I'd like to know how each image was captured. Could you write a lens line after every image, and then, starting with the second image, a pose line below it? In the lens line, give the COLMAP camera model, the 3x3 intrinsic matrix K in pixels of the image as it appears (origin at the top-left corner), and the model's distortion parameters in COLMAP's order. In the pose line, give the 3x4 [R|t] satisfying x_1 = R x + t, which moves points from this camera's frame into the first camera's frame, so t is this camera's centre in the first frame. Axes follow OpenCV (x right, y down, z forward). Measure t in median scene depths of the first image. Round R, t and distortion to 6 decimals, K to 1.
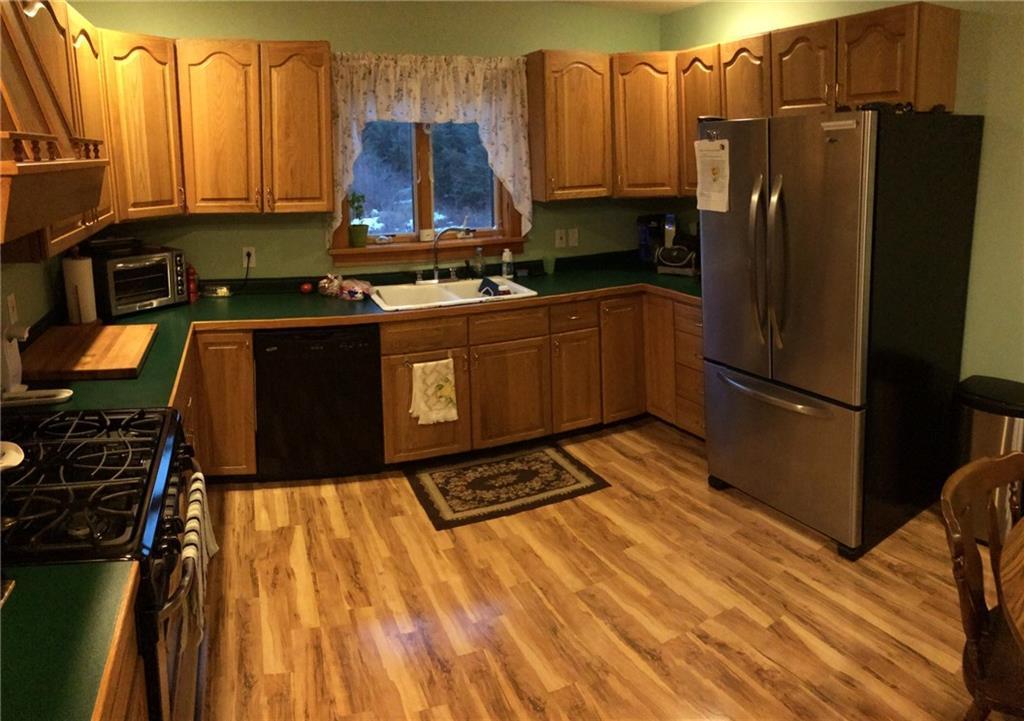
lens RADIAL K [[931.3, 0, 512.4], [0, 931.3, 430.5], [0, 0, 1]] dist [0.010582, 0.011666]
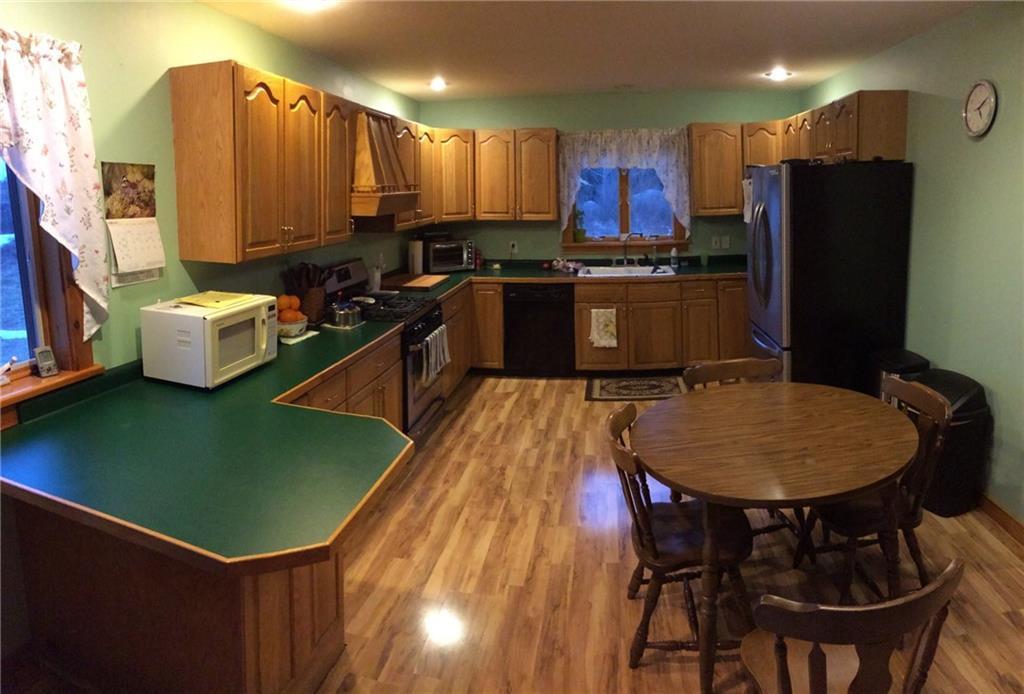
lens RADIAL K [[848.6, 0, 512.9], [0, 848.6, 428.4], [0, 0, 1]] dist [0.078484, -0.078984]
pose [[0.919527, 0.105728, -0.378538, 0.369884], [-0.111281, 0.993763, 0.007246, 0.147275], [0.376943, 0.035461, 0.925558, -0.491079]]
